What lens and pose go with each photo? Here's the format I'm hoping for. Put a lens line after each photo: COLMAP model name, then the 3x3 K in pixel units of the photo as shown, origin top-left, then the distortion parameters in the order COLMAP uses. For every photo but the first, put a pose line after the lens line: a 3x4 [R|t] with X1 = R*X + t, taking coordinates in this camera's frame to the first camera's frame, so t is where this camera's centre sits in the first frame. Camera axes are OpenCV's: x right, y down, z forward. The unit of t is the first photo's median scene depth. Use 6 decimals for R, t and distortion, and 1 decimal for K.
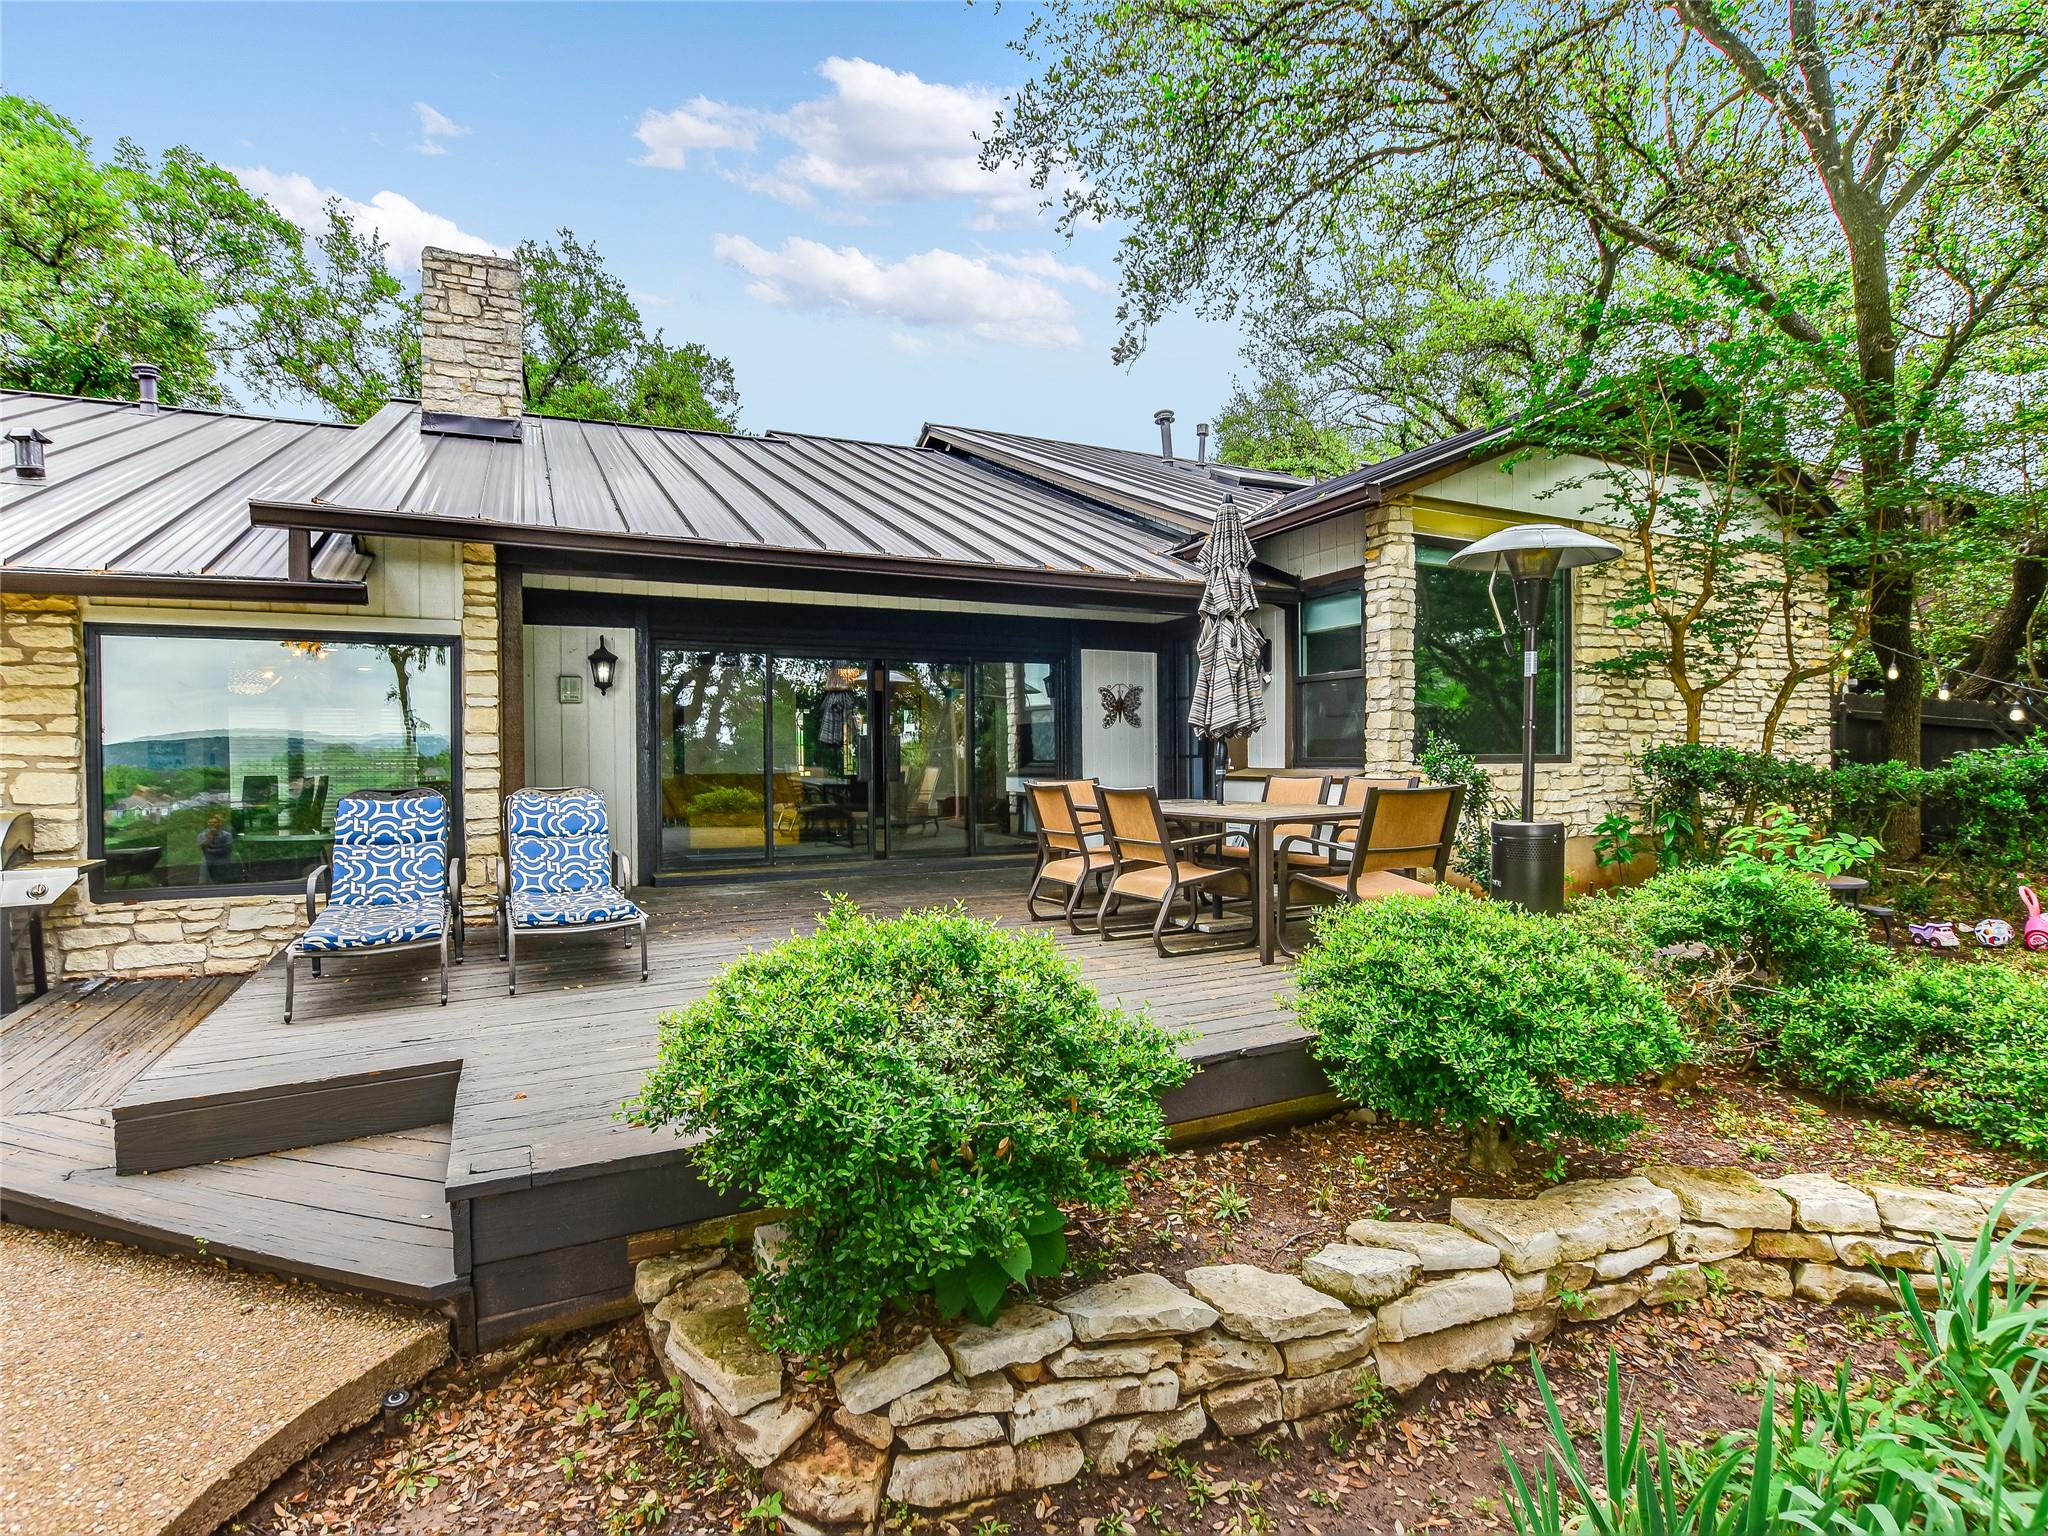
lens RADIAL K [[1017.4, 0, 1018.9], [0, 1017.4, 770.5], [0, 0, 1]] dist [-0.031836, 0.002065]
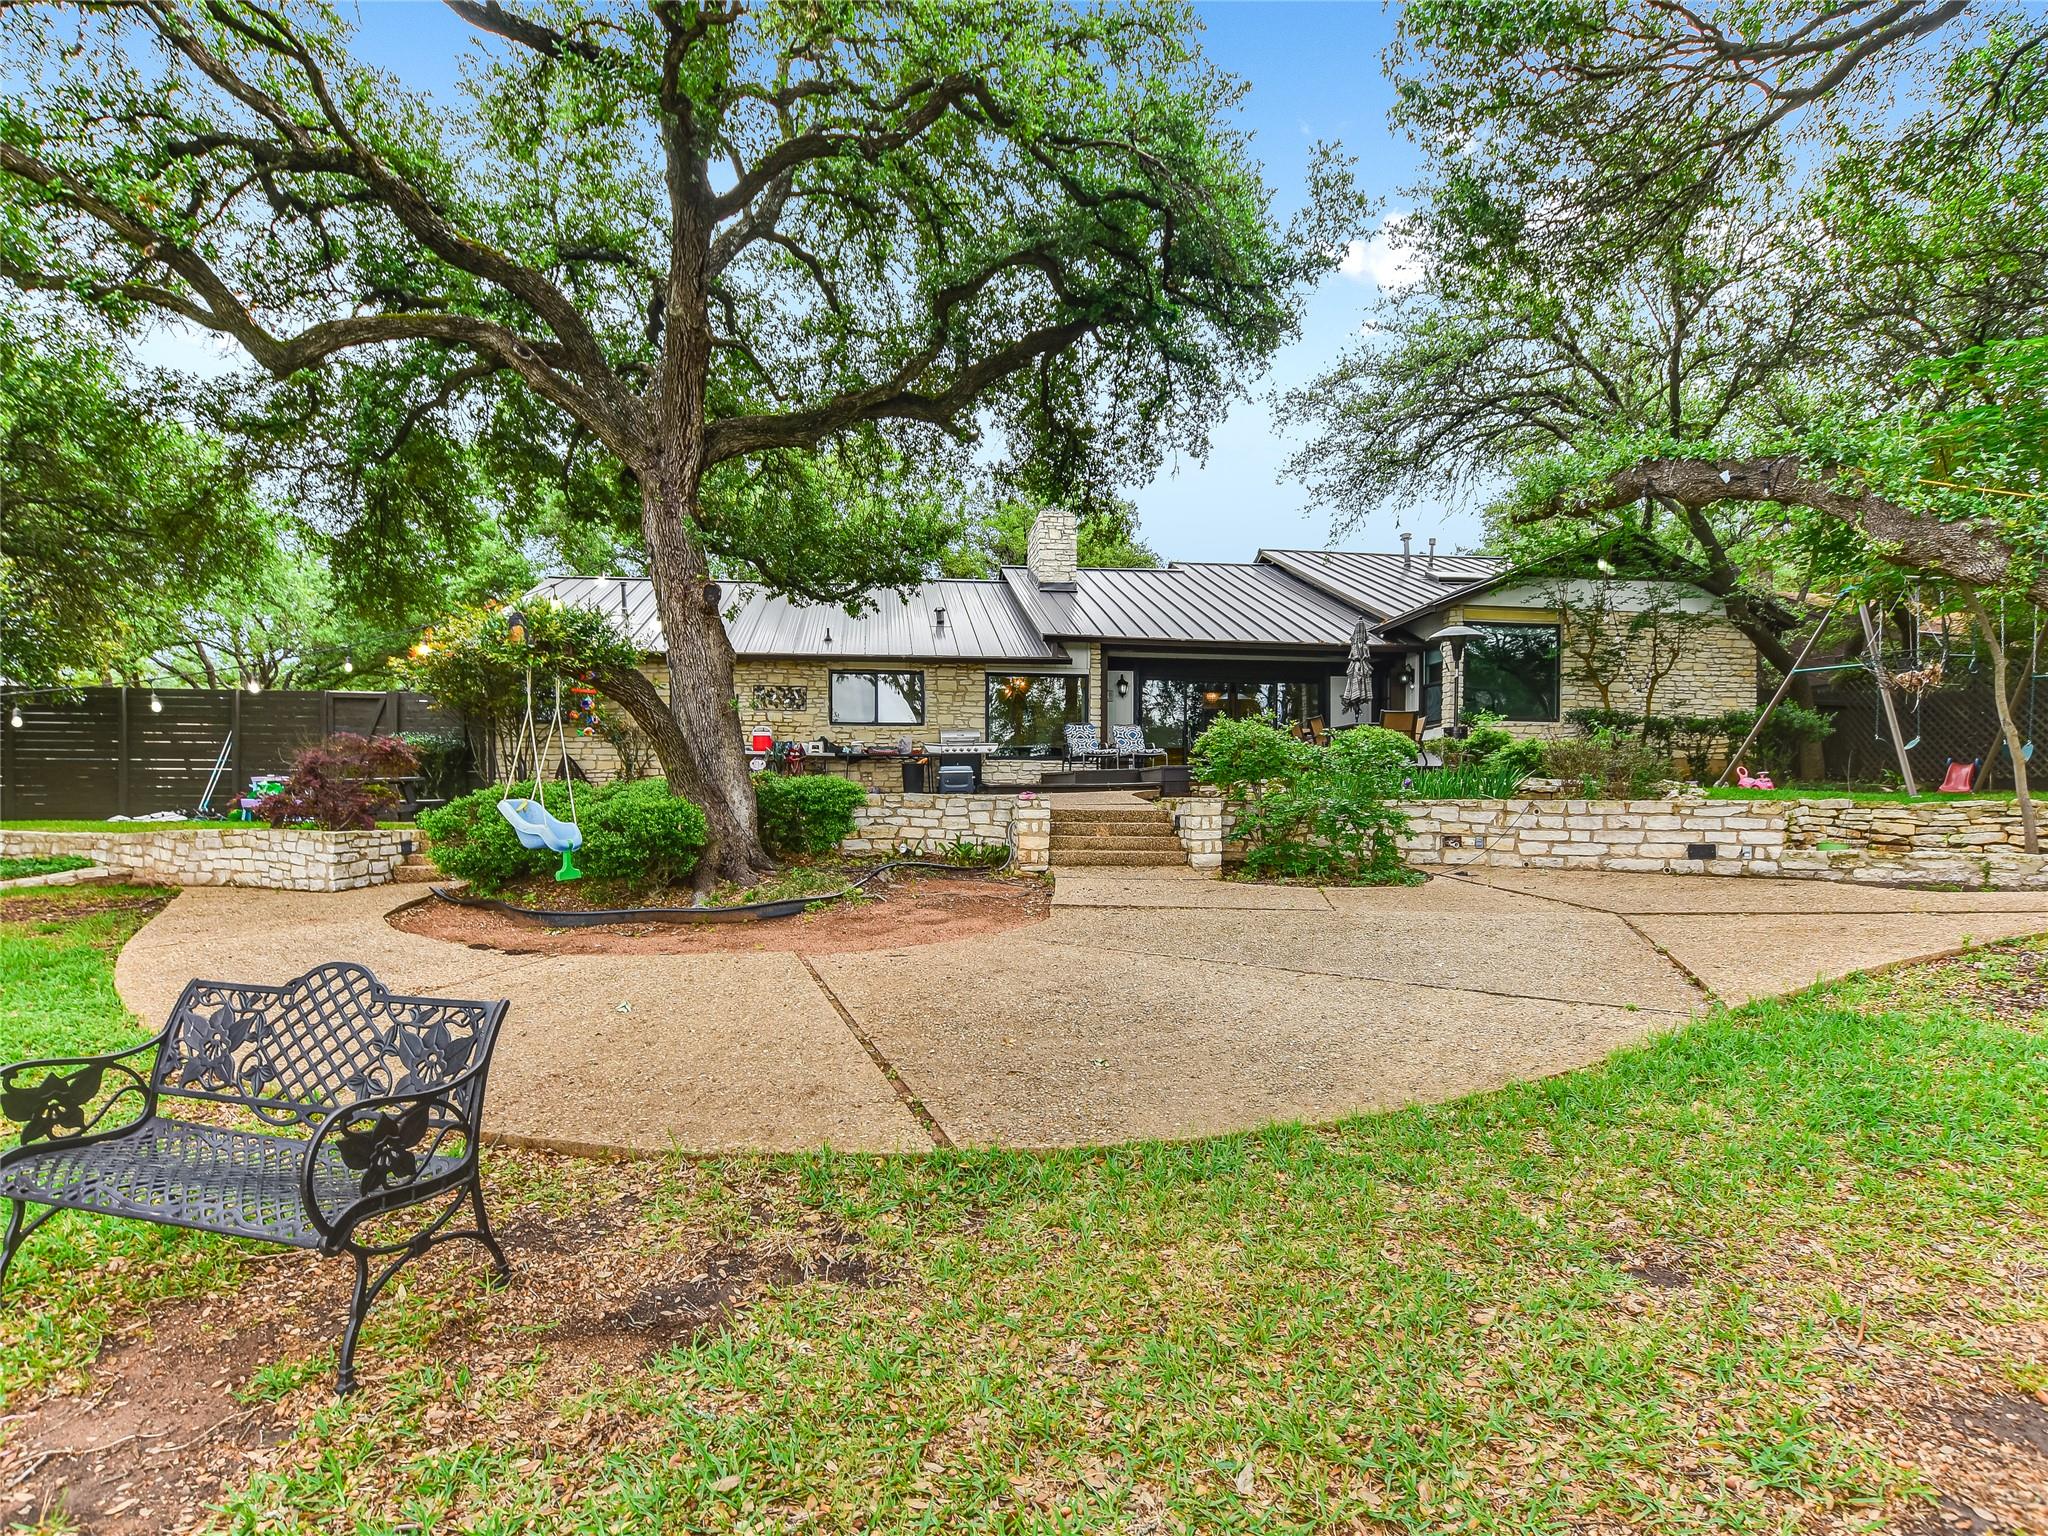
lens RADIAL K [[1017.4, 0, 1018.9], [0, 1017.4, 770.5], [0, 0, 1]] dist [-0.031836, 0.002065]
pose [[0.944697, 0.004667, -0.327912, 0.170039], [-0.017376, 0.999207, -0.035838, 0.196525], [0.327484, 0.039554, 0.944028, -1.425806]]
